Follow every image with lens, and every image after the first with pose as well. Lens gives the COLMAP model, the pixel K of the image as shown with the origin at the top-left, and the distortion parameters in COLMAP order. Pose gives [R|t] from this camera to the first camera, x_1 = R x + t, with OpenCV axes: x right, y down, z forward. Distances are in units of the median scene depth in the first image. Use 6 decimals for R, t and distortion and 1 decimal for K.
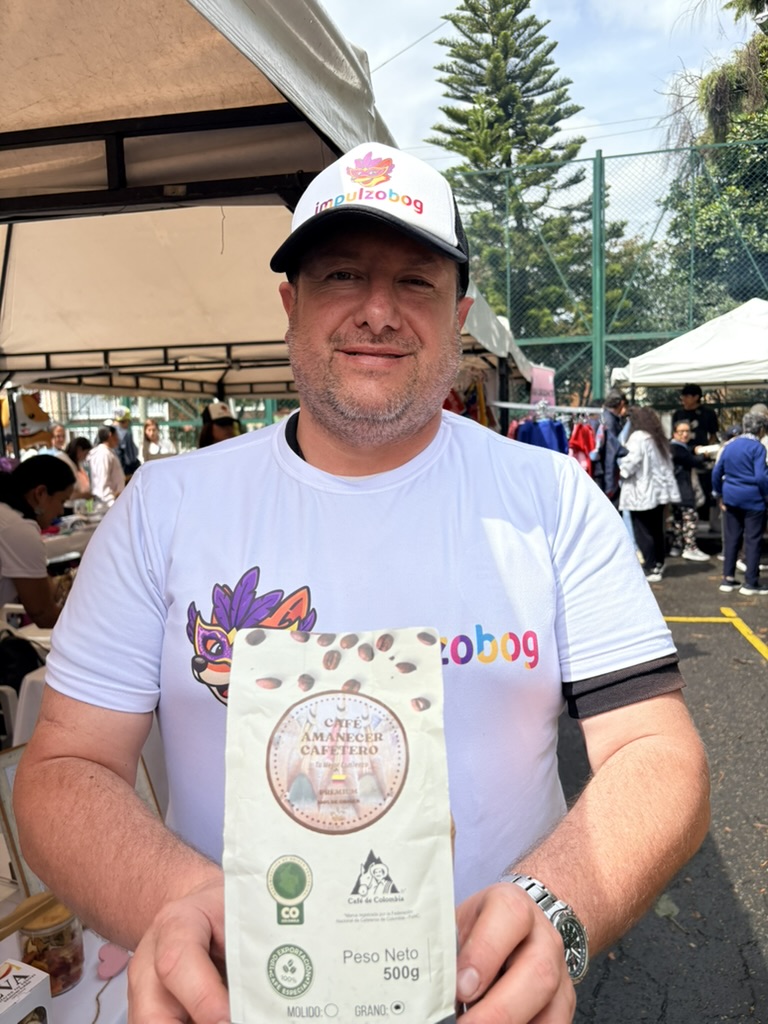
lens RADIAL K [[806.0, 0, 383.5], [0, 806.0, 512.4], [0, 0, 1]] dist [0.043523, -0.041571]
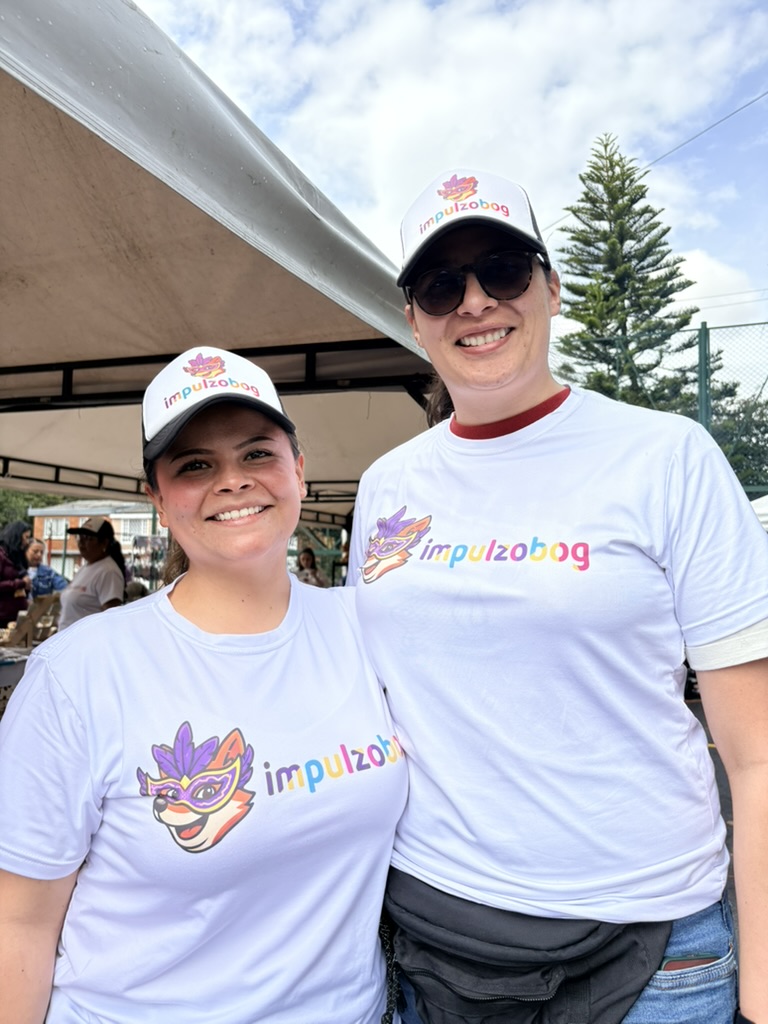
lens RADIAL K [[806.0, 0, 382.8], [0, 806.0, 512.3], [0, 0, 1]] dist [0.043523, -0.041571]
pose [[0.987872, 0.038551, -0.150408, 0.008715], [-0.064286, 0.983311, -0.170195, 0.015132], [0.141336, 0.177800, 0.973864, -0.058986]]
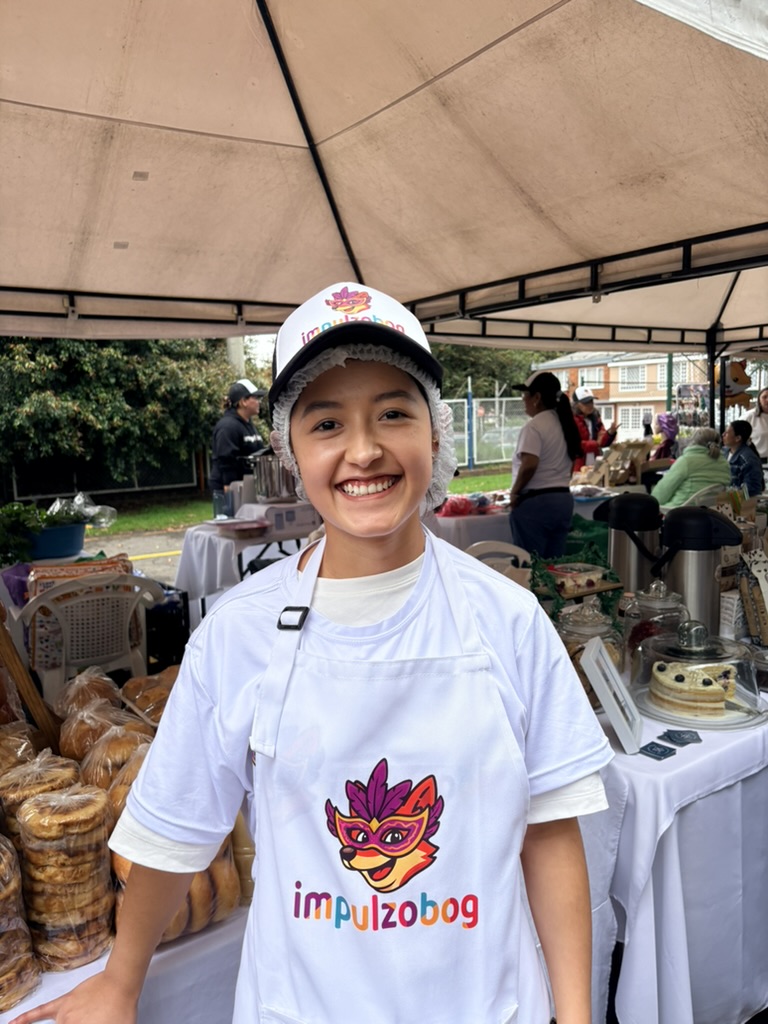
lens RADIAL K [[806.0, 0, 384.9], [0, 806.0, 510.3], [0, 0, 1]] dist [0.043523, -0.041571]
pose [[0.742913, 0.085487, -0.663907, -0.002397], [-0.066841, 0.996329, 0.053496, 0.019748], [0.666043, 0.004633, 0.745899, -0.107828]]
